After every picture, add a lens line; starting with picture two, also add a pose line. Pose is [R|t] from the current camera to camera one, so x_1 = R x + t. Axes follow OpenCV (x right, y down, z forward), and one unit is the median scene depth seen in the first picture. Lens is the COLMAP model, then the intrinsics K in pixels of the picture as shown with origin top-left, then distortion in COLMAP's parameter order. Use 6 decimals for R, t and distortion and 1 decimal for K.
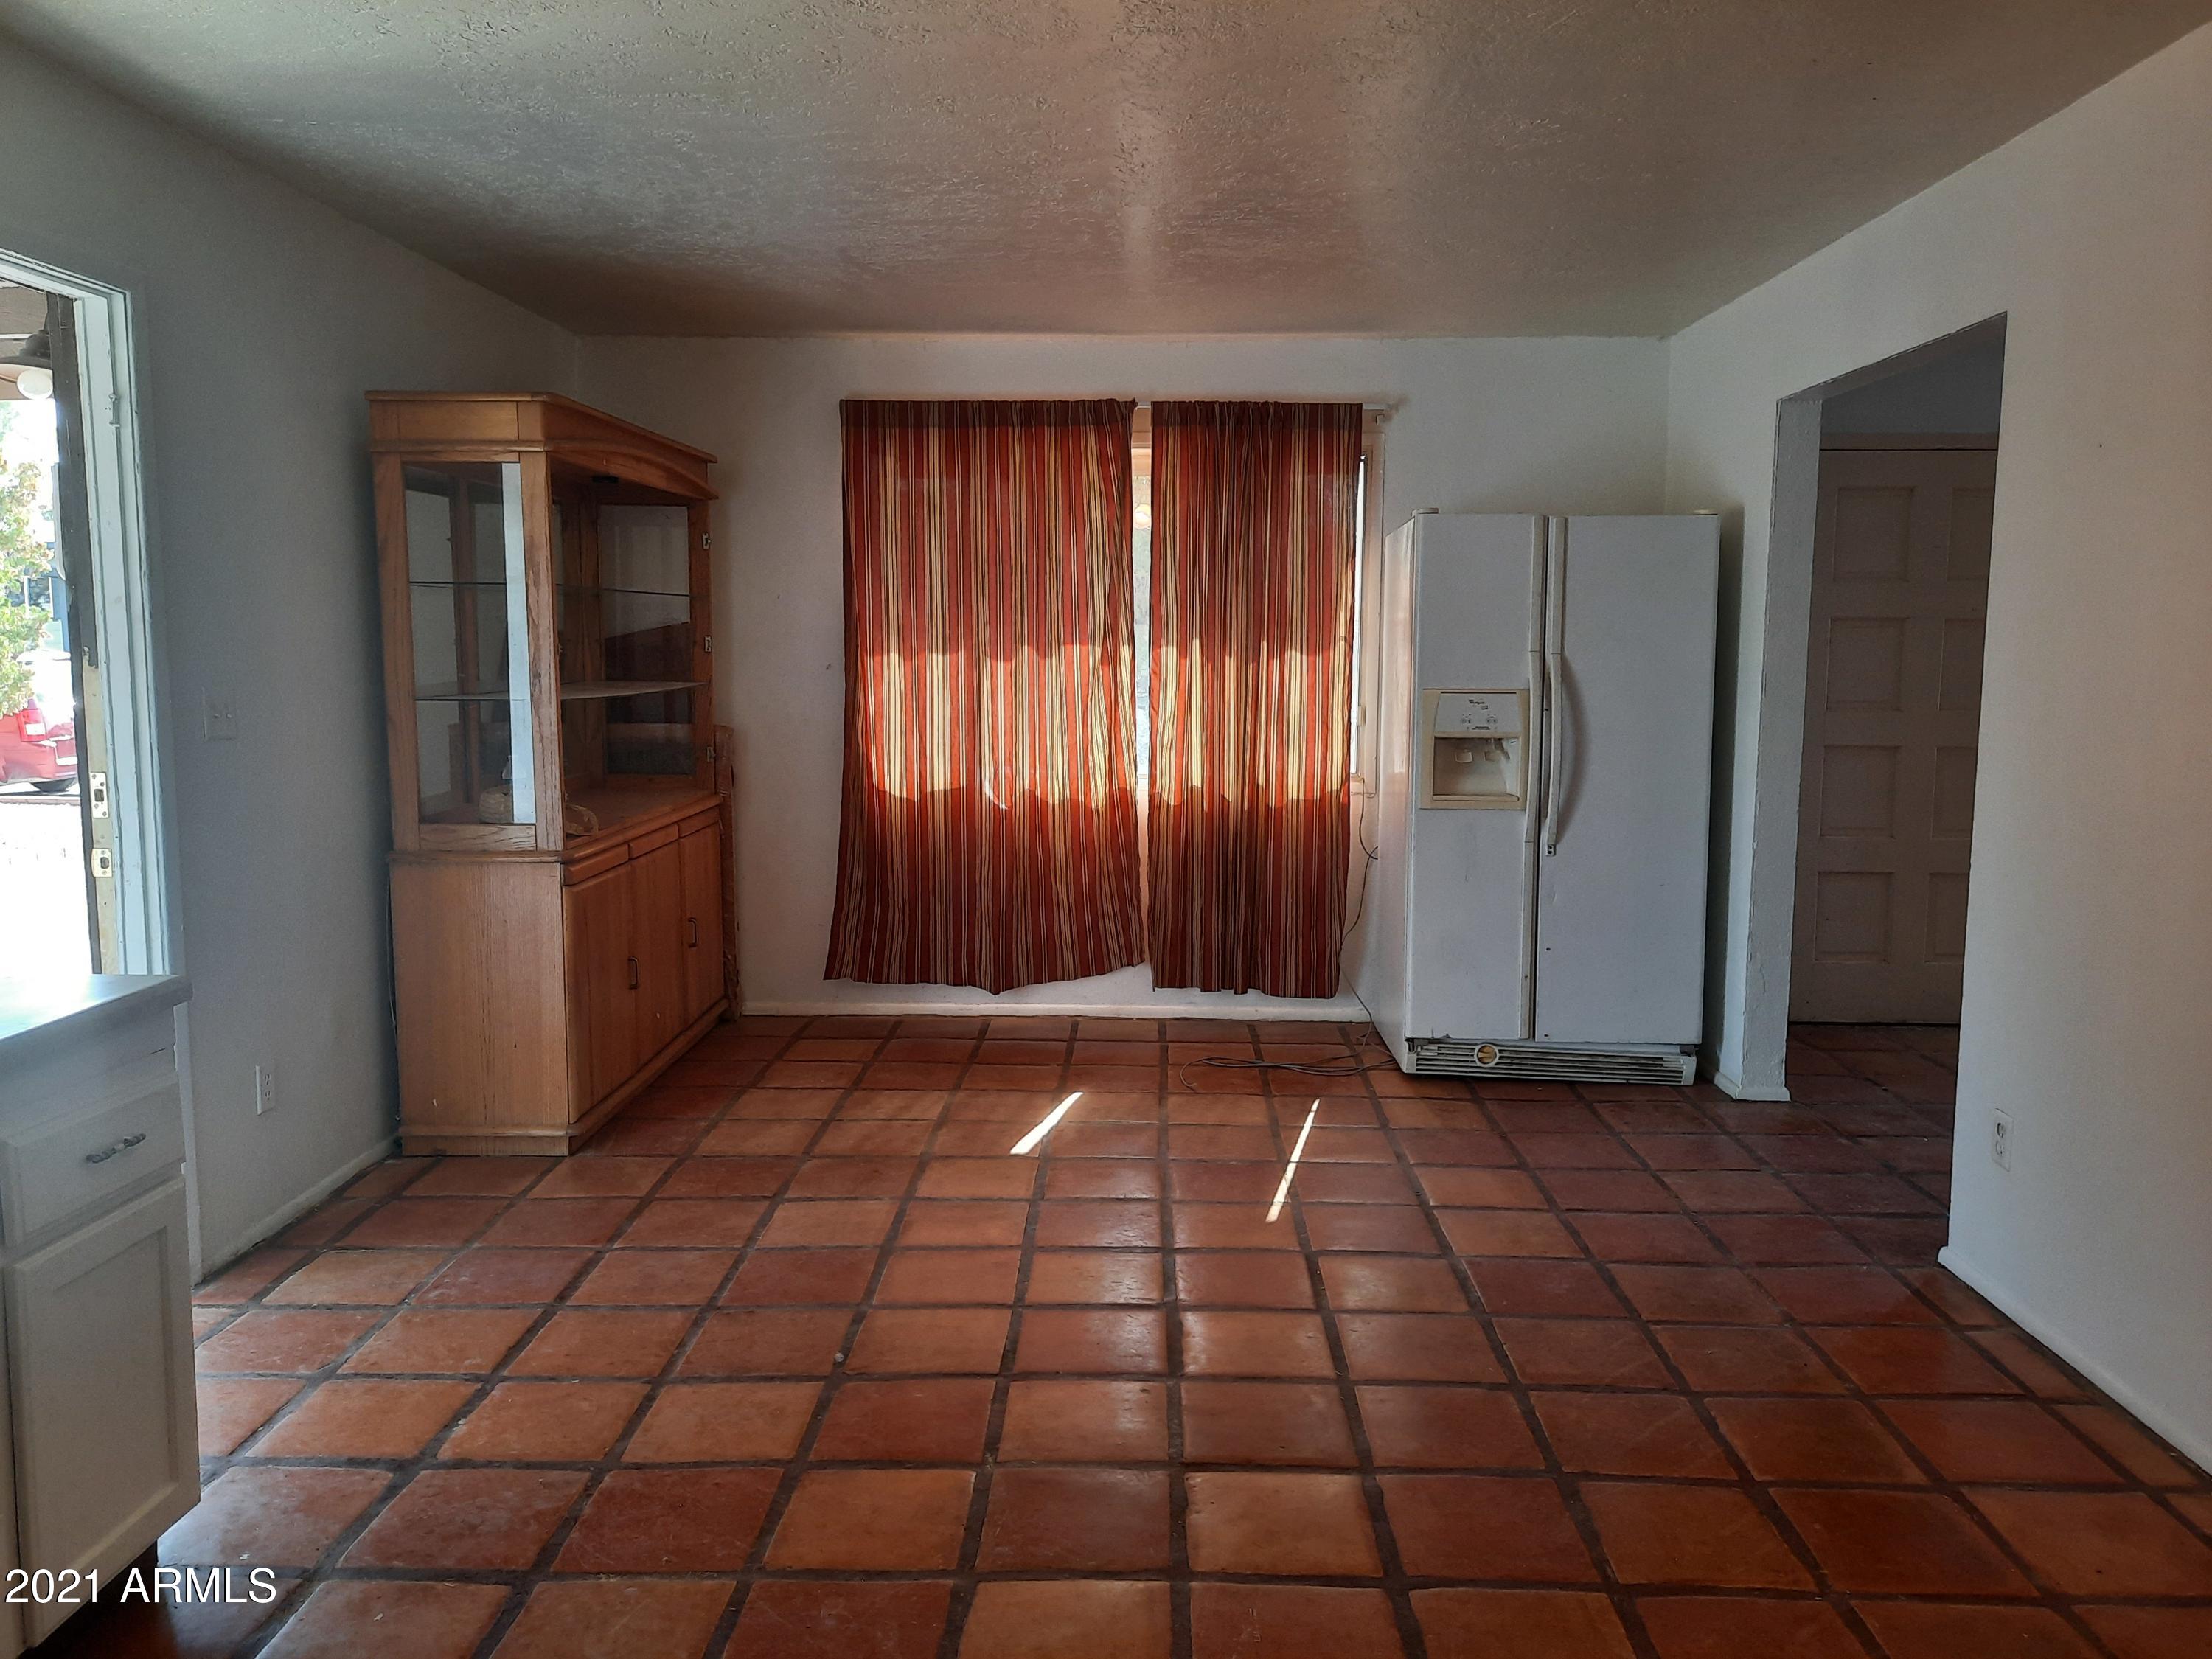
lens RADIAL K [[1628.7, 0, 1106.0], [0, 1628.7, 829.5], [0, 0, 1]] dist [0.010291, 0.001006]
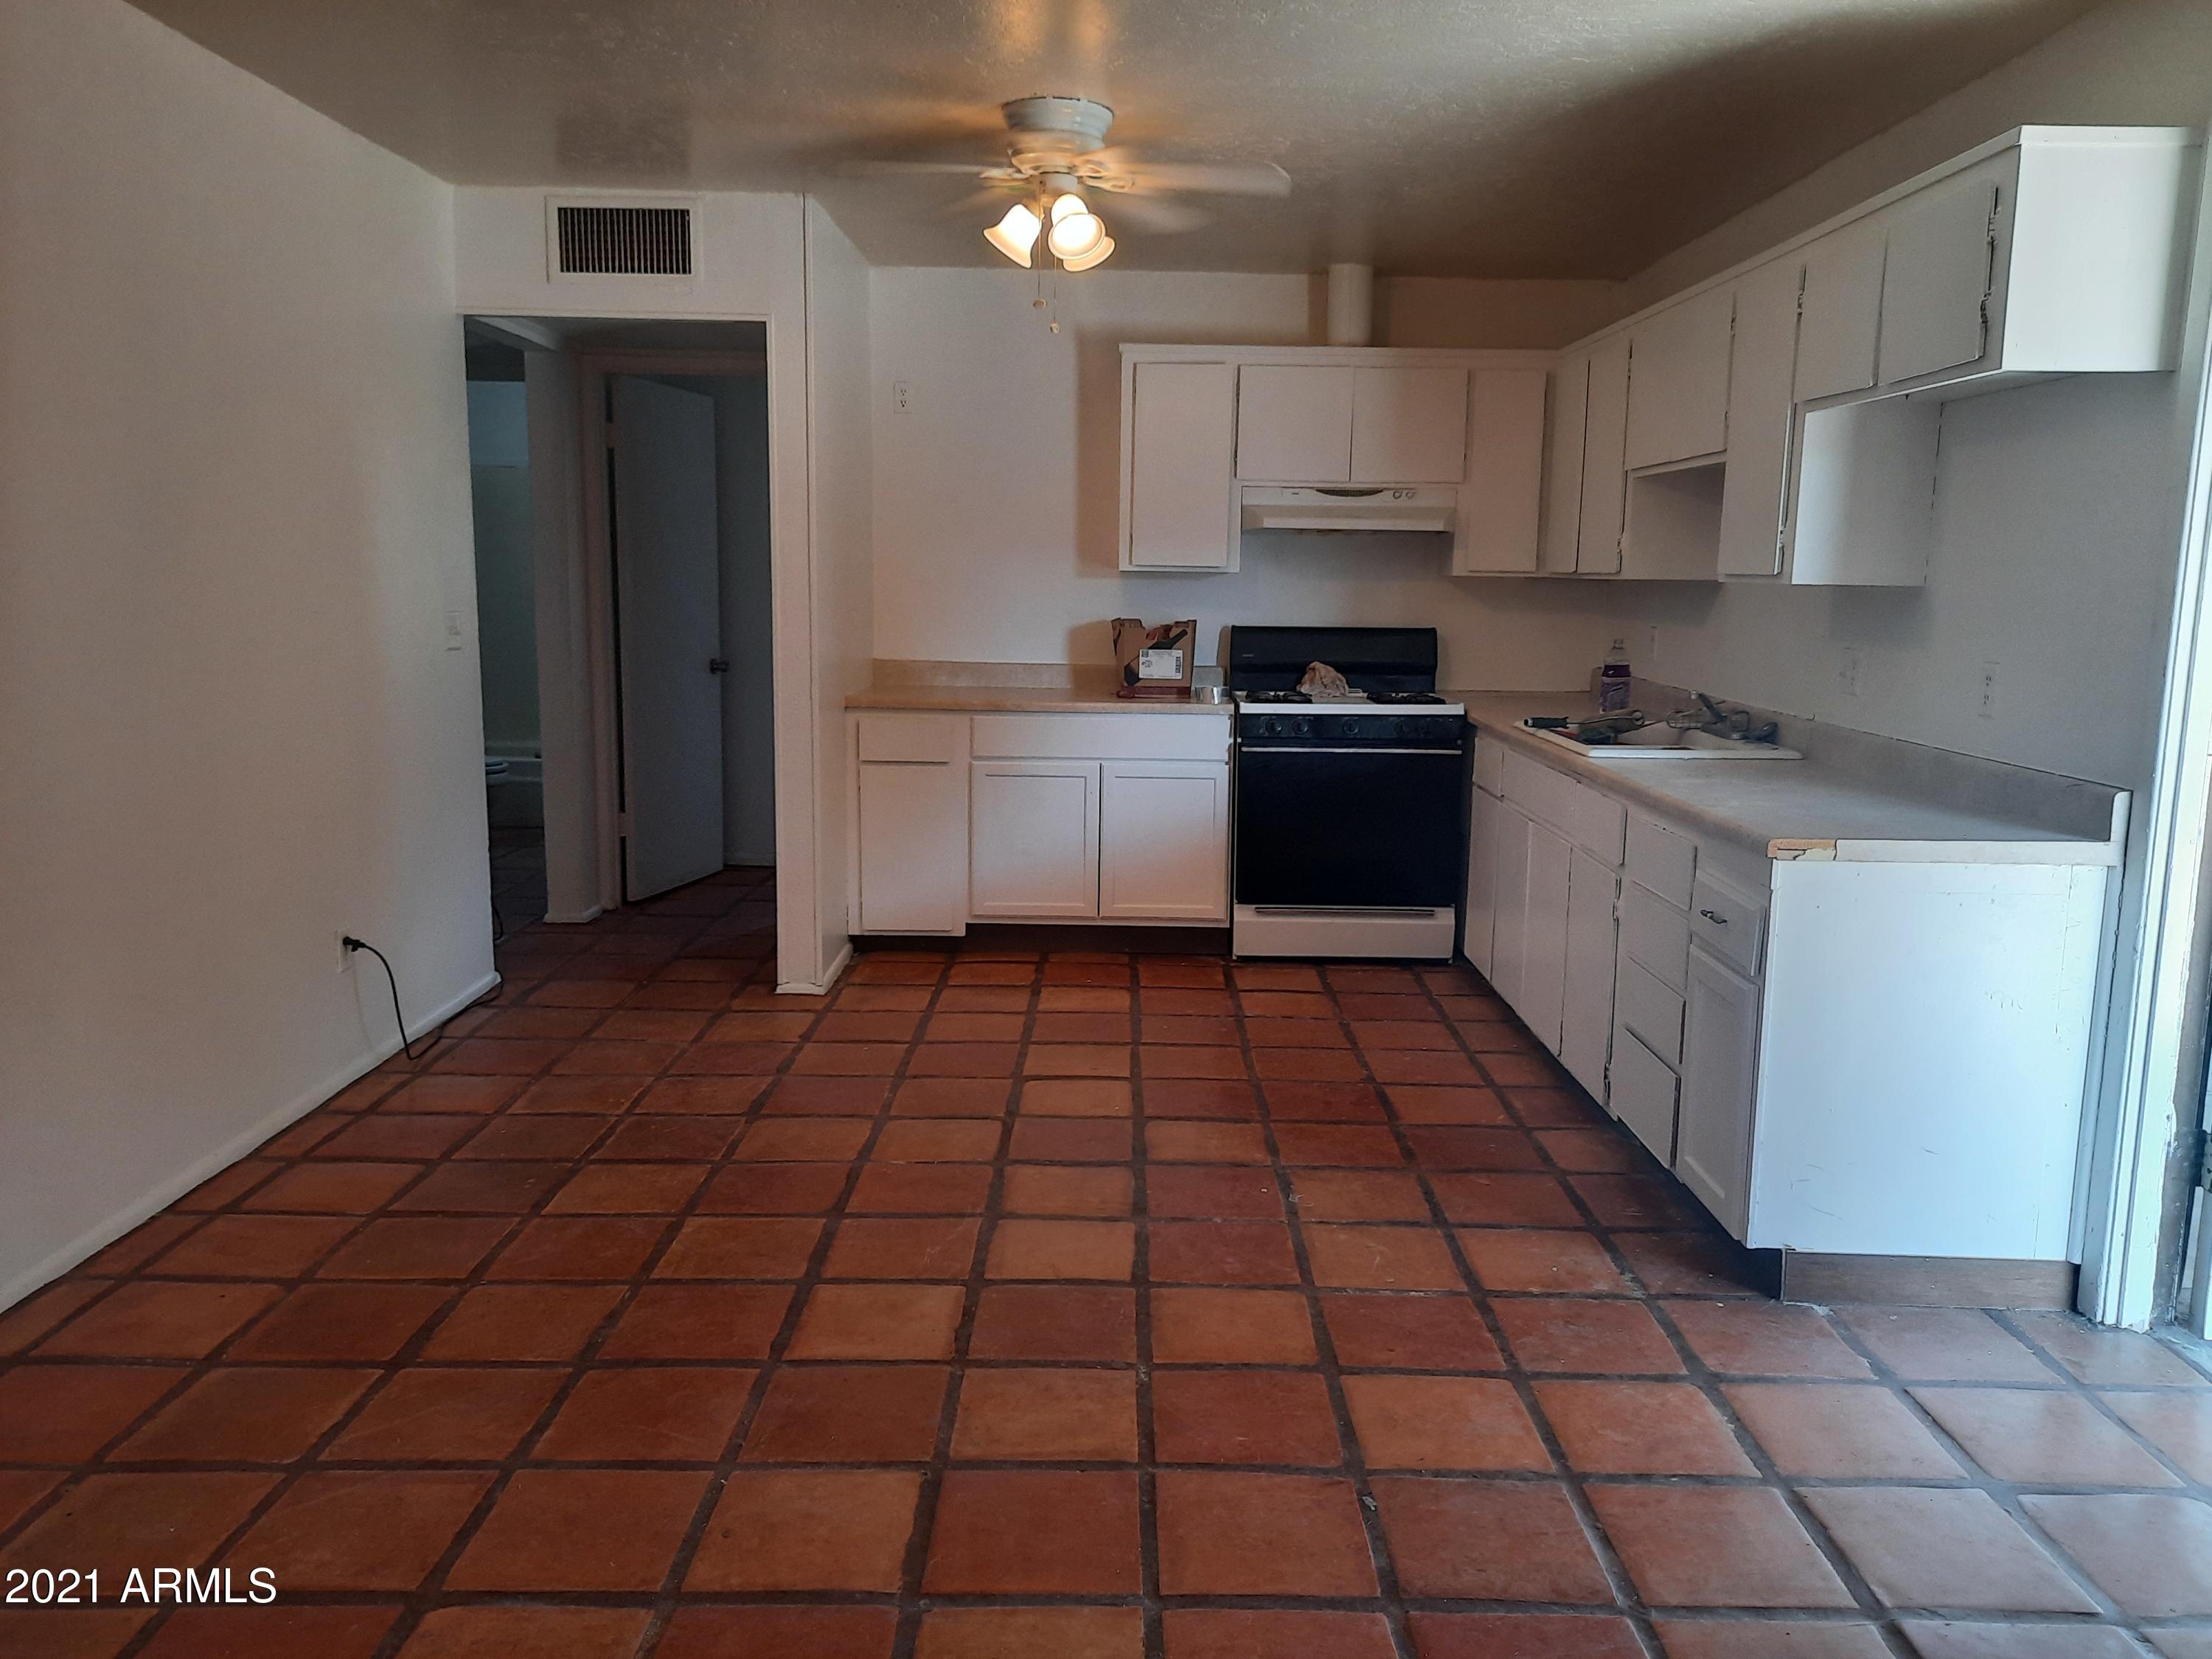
lens RADIAL K [[1628.7, 0, 1106.0], [0, 1628.7, 829.5], [0, 0, 1]] dist [0.010291, 0.001006]
pose [[-0.999551, -0.014490, -0.026233, -0.010346], [-0.020998, 0.963173, 0.268063, -0.115435], [0.021382, 0.268493, -0.963044, 1.057685]]
